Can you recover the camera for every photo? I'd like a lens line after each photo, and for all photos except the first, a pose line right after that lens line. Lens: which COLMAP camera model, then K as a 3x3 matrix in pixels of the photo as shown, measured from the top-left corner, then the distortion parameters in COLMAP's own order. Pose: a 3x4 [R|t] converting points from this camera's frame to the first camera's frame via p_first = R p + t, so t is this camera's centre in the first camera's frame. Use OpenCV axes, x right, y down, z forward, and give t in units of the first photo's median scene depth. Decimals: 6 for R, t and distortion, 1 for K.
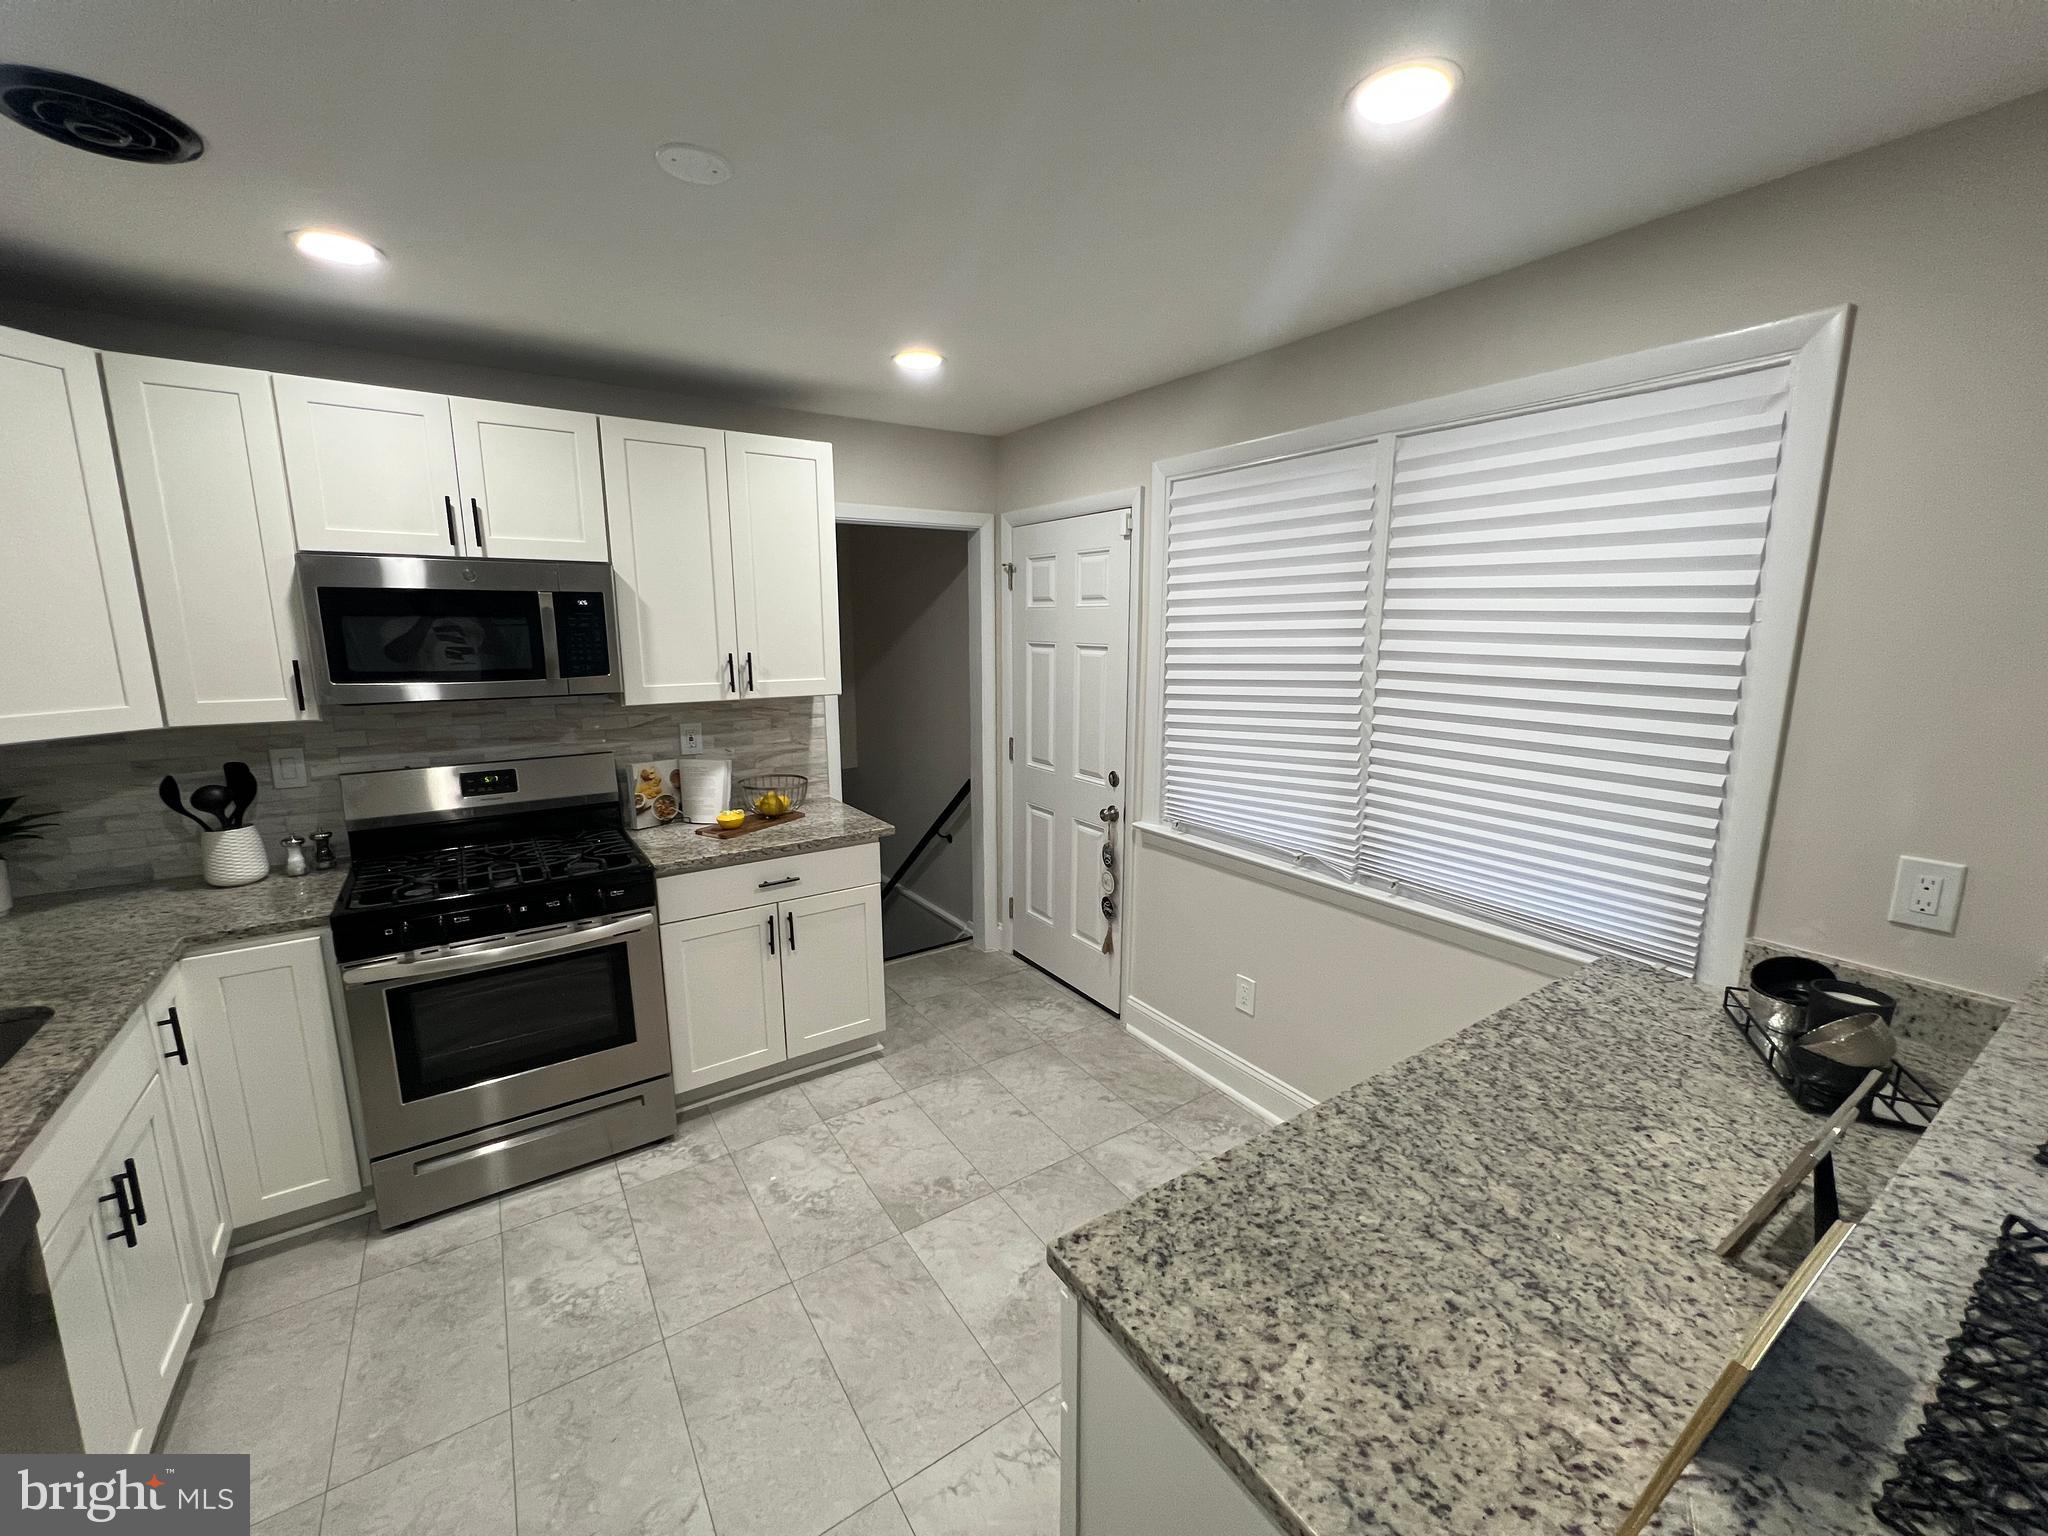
lens RADIAL K [[820.8, 0, 1027.3], [0, 820.8, 769.5], [0, 0, 1]] dist [-0.002532, 0.000803]
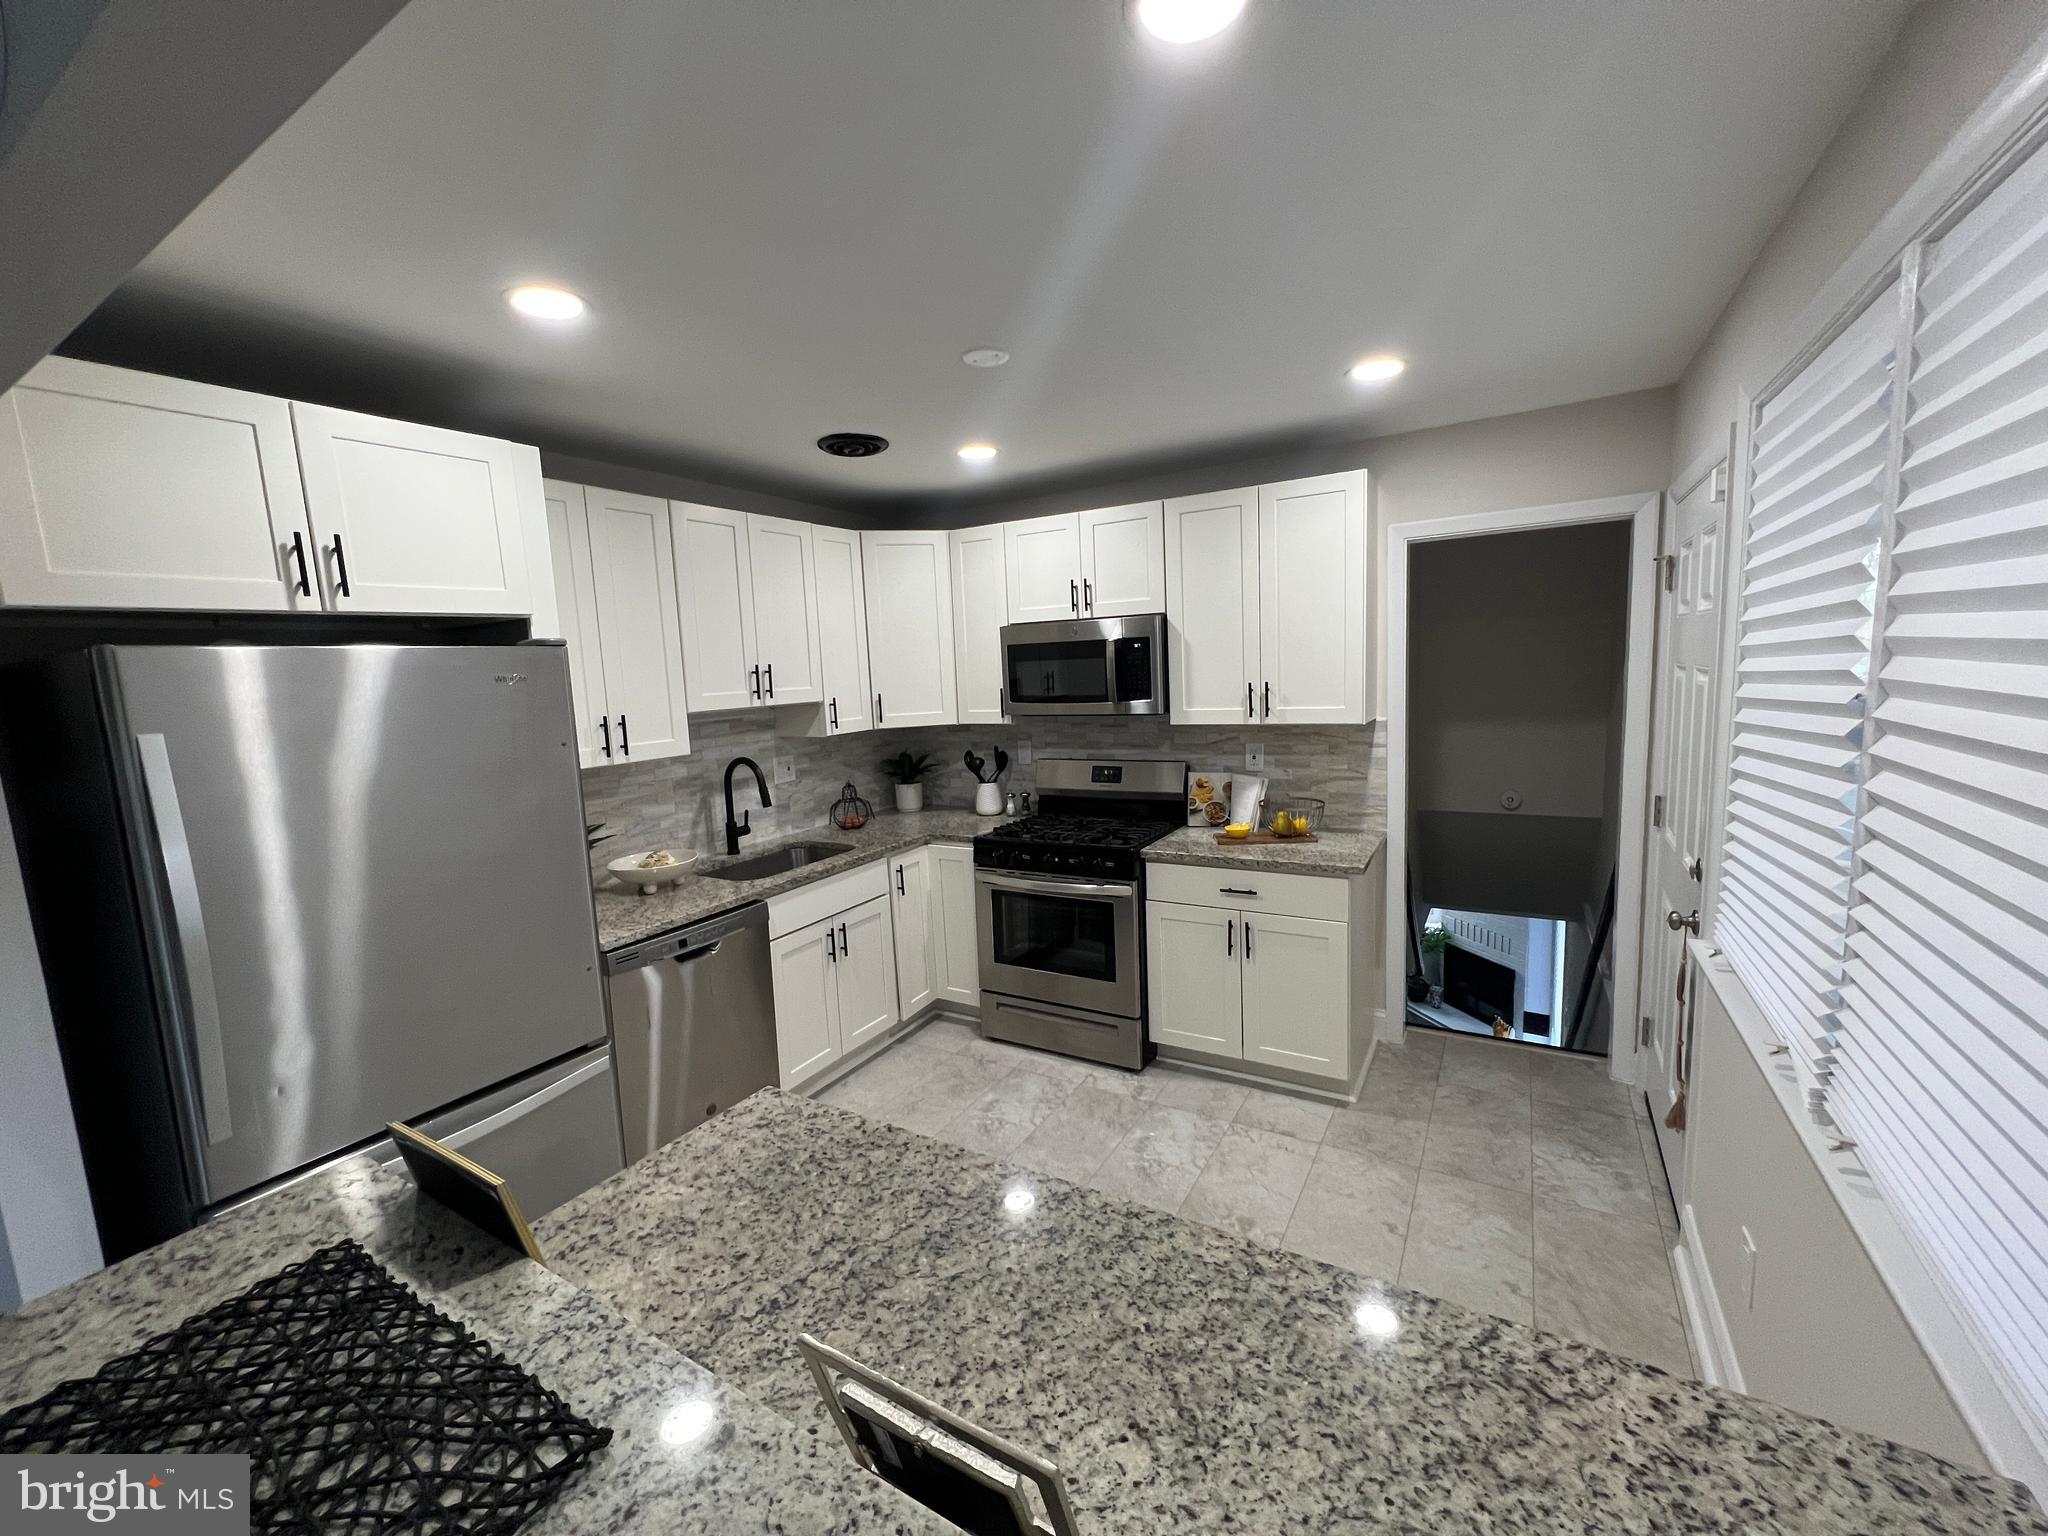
lens RADIAL K [[820.8, 0, 1026.3], [0, 820.8, 770.5], [0, 0, 1]] dist [-0.002532, 0.000803]
pose [[0.422124, 0.094433, -0.901606, 0.586000], [-0.117420, 0.991877, 0.048913, -0.046180], [0.898902, 0.085219, 0.429783, 0.282752]]
